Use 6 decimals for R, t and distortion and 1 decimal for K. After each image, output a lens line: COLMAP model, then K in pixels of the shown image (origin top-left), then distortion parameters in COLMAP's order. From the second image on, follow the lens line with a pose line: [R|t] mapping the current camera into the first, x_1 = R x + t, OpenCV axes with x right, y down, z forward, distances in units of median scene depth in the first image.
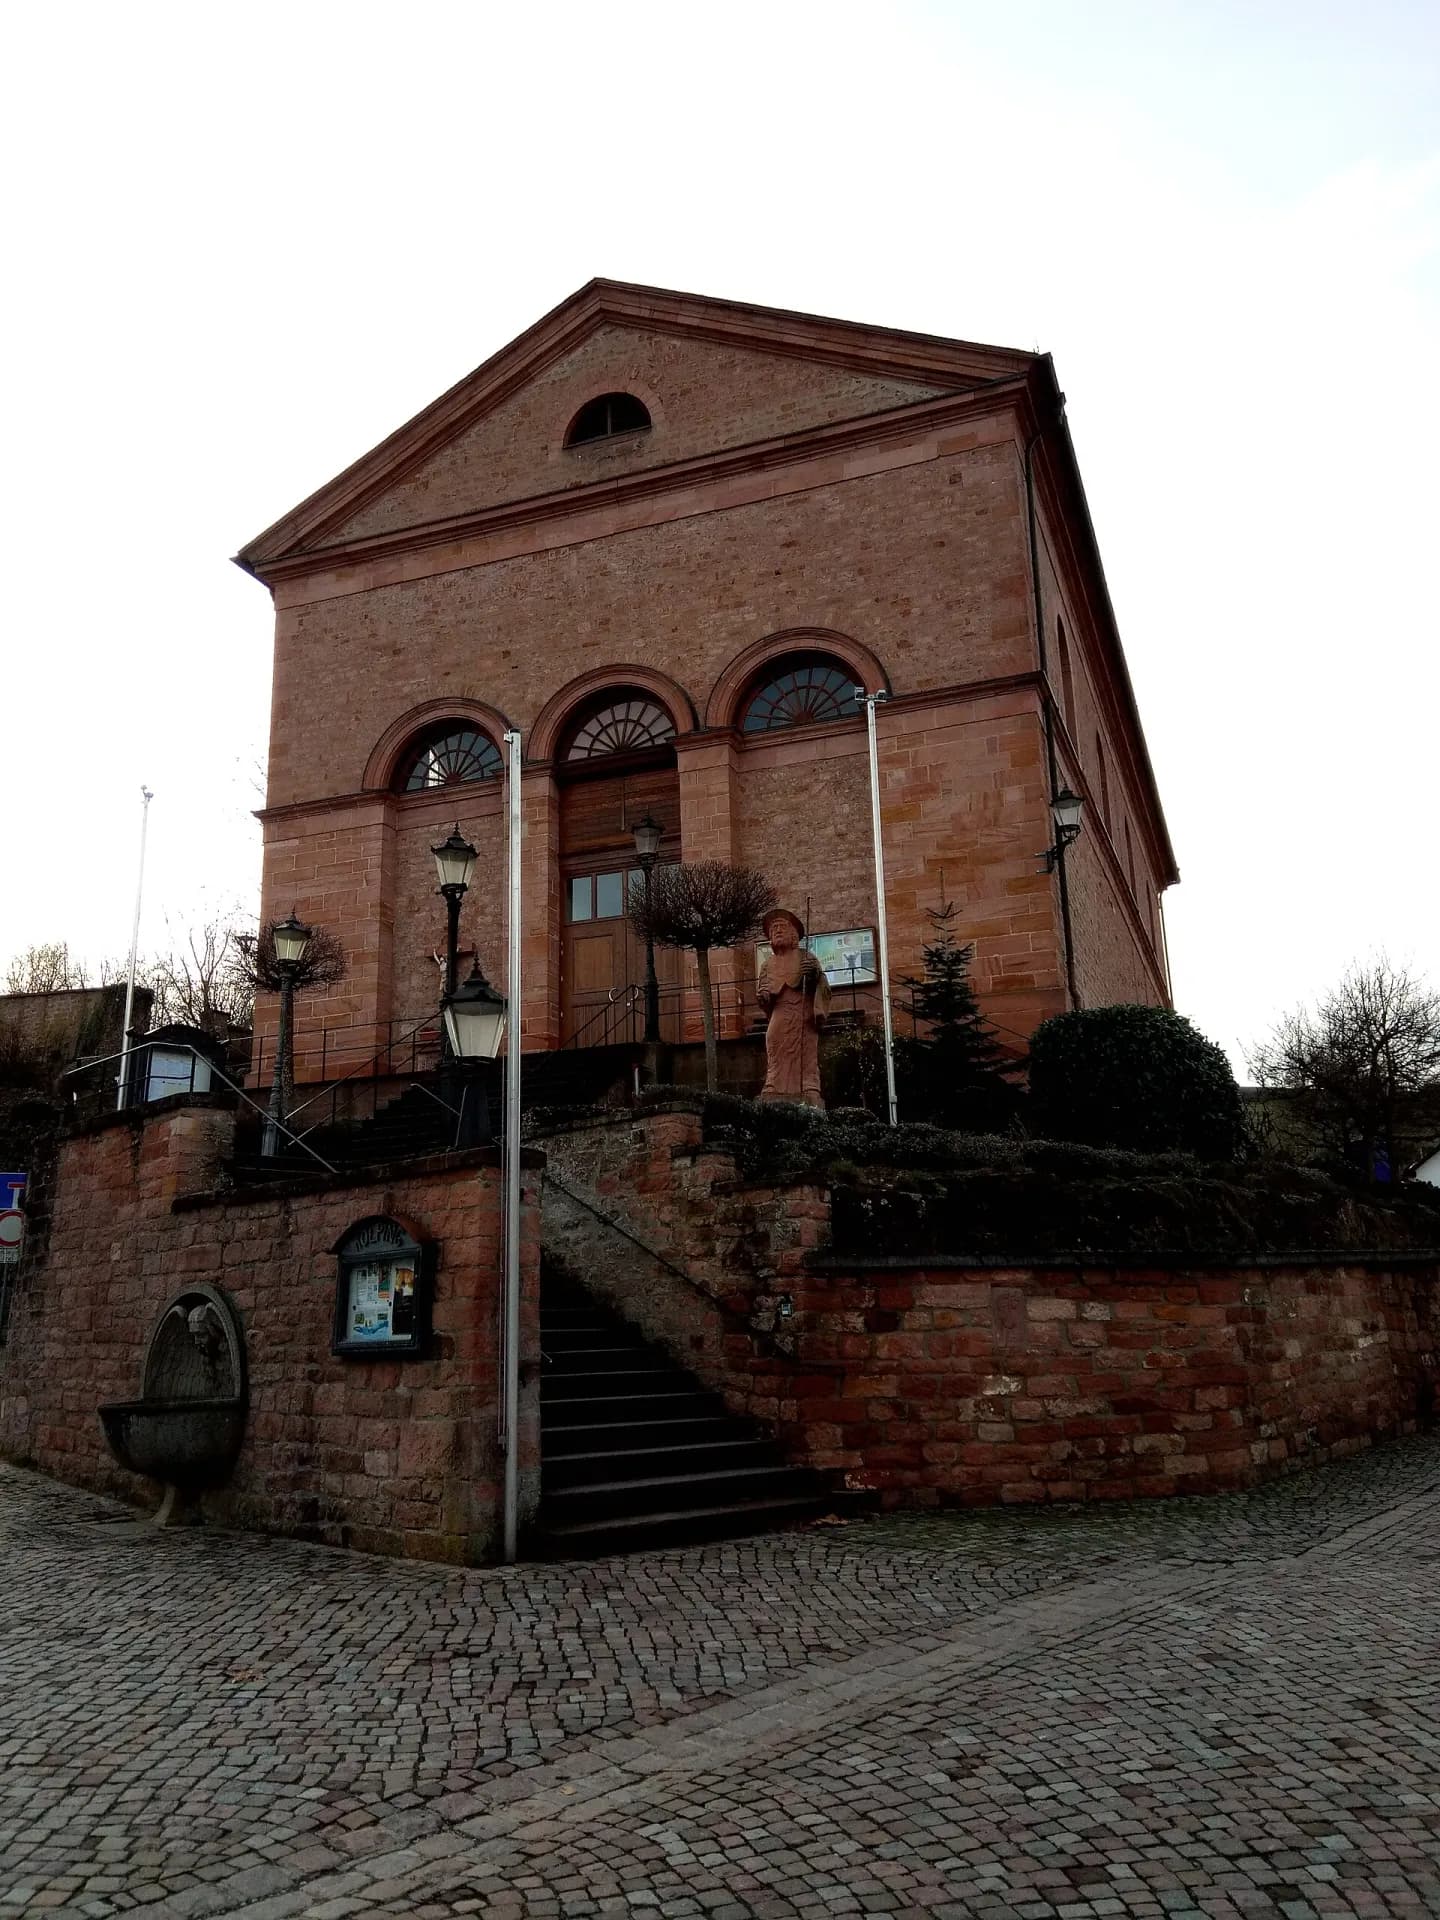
lens RADIAL K [[1439.6, 0, 720.0], [0, 1439.6, 960.0], [0, 0, 1]] dist [0.124820, -0.192292]
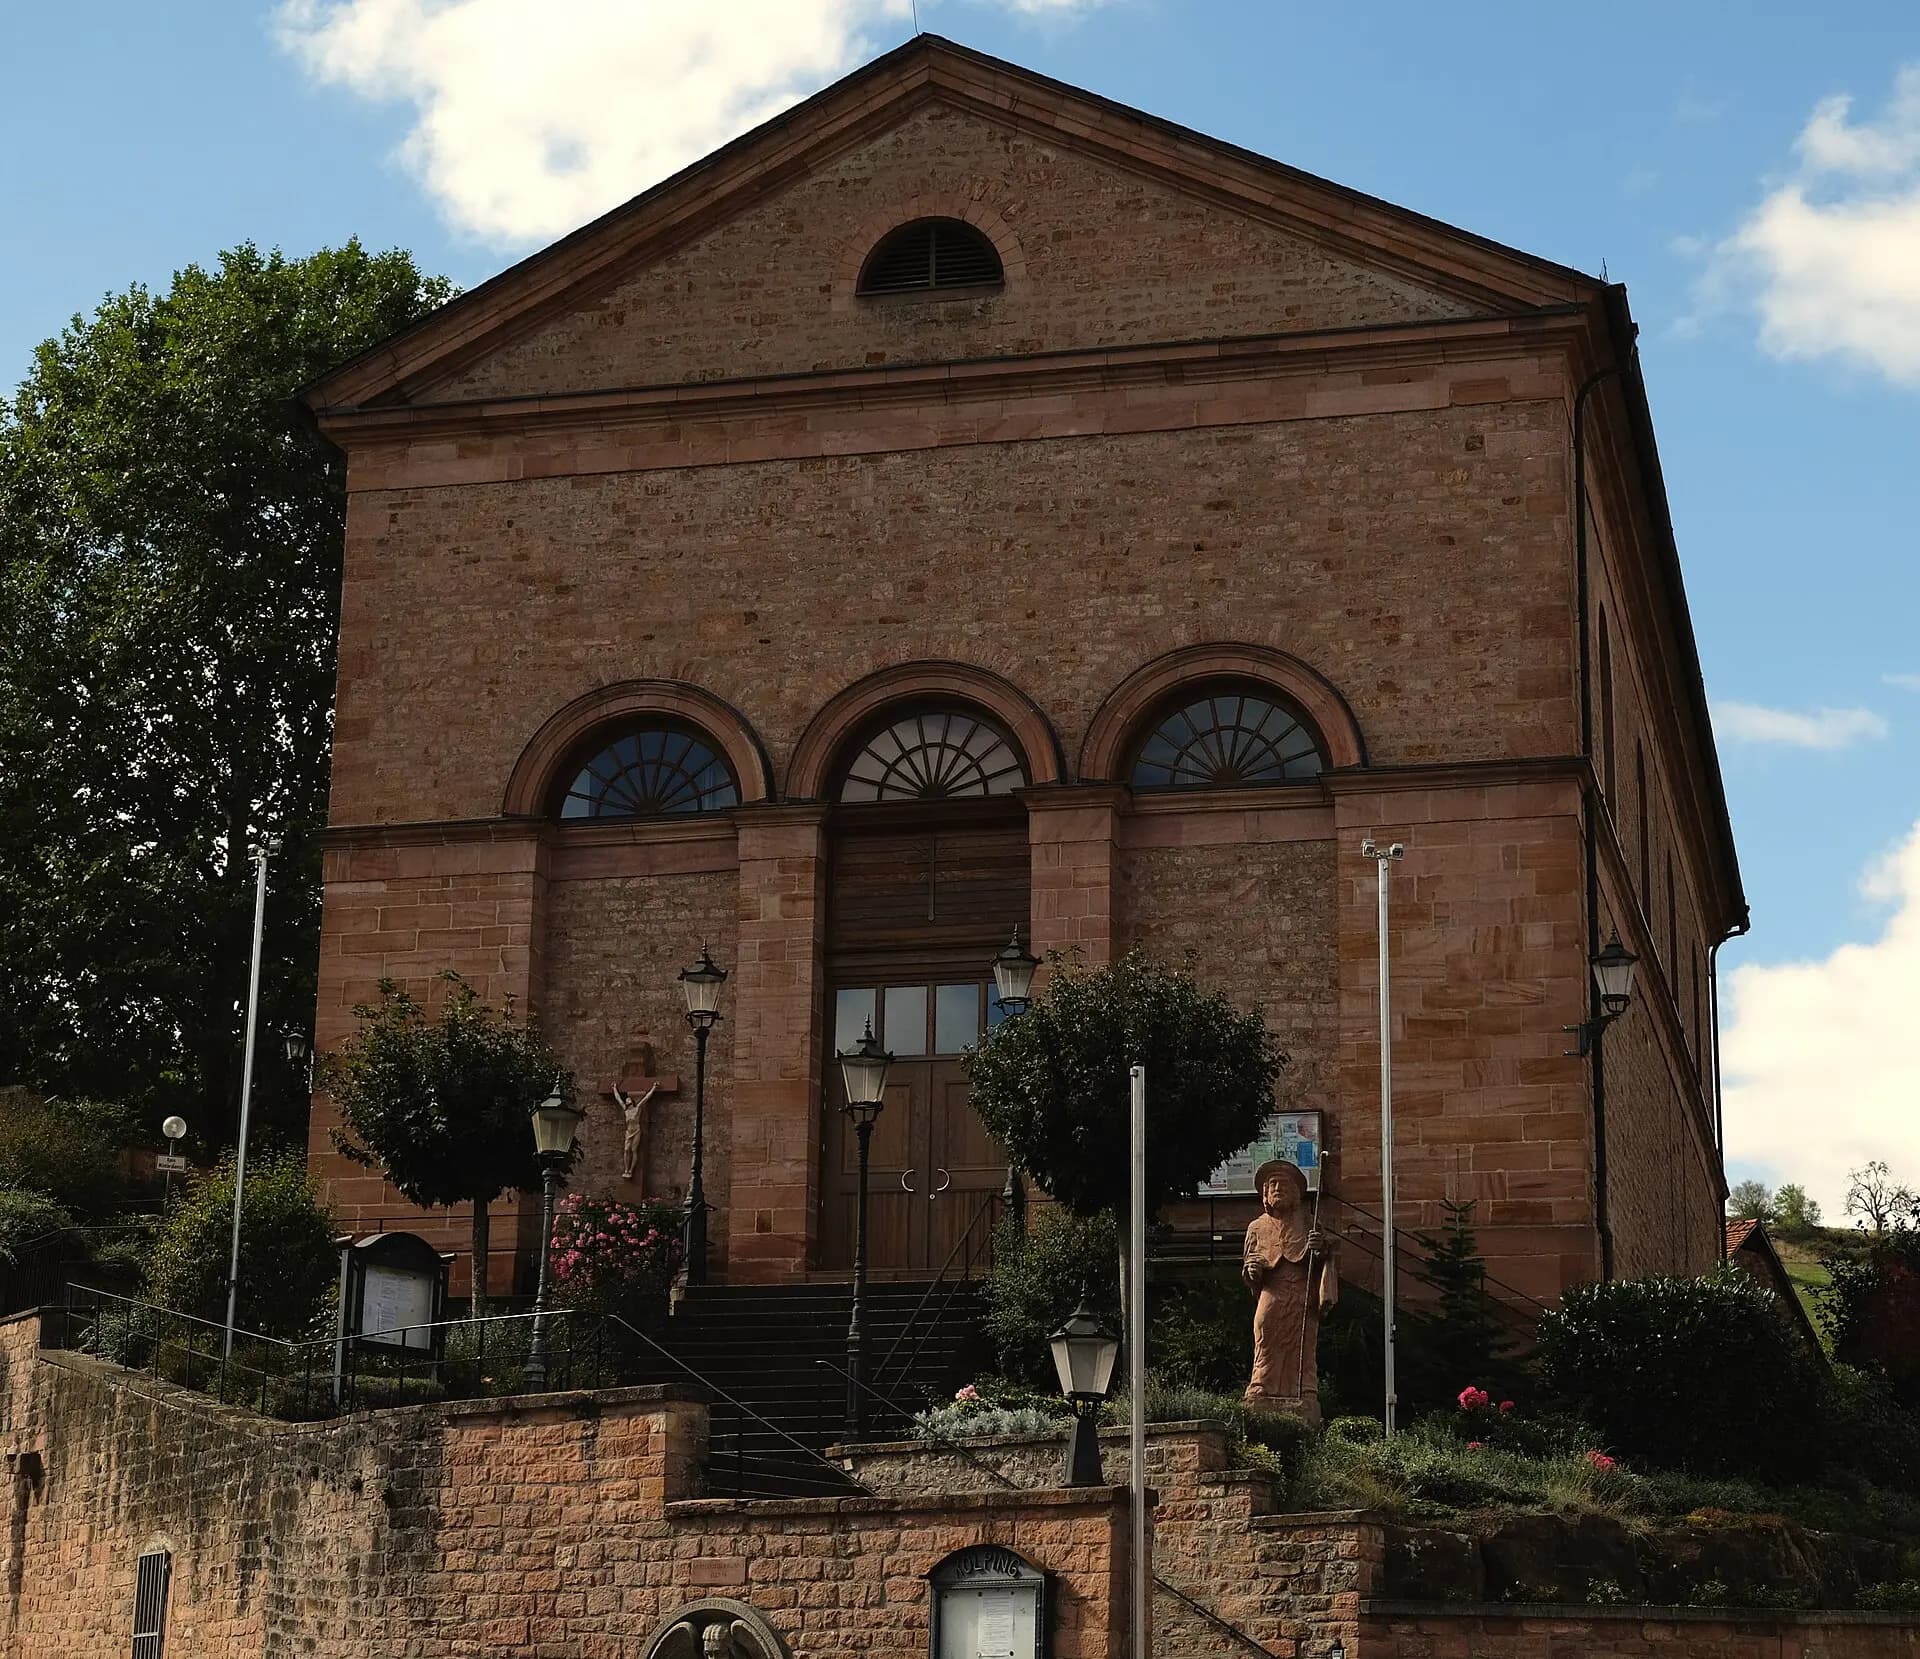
lens RADIAL K [[3821.3, 0, 960.0], [0, 3821.3, 829.5], [0, 0, 1]] dist [-0.091559, 0.108029]
pose [[0.991472, 0.065601, 0.112604, -0.249771], [-0.066938, 0.997724, 0.008133, -0.145502], [-0.111814, -0.015601, 0.993607, -0.692655]]
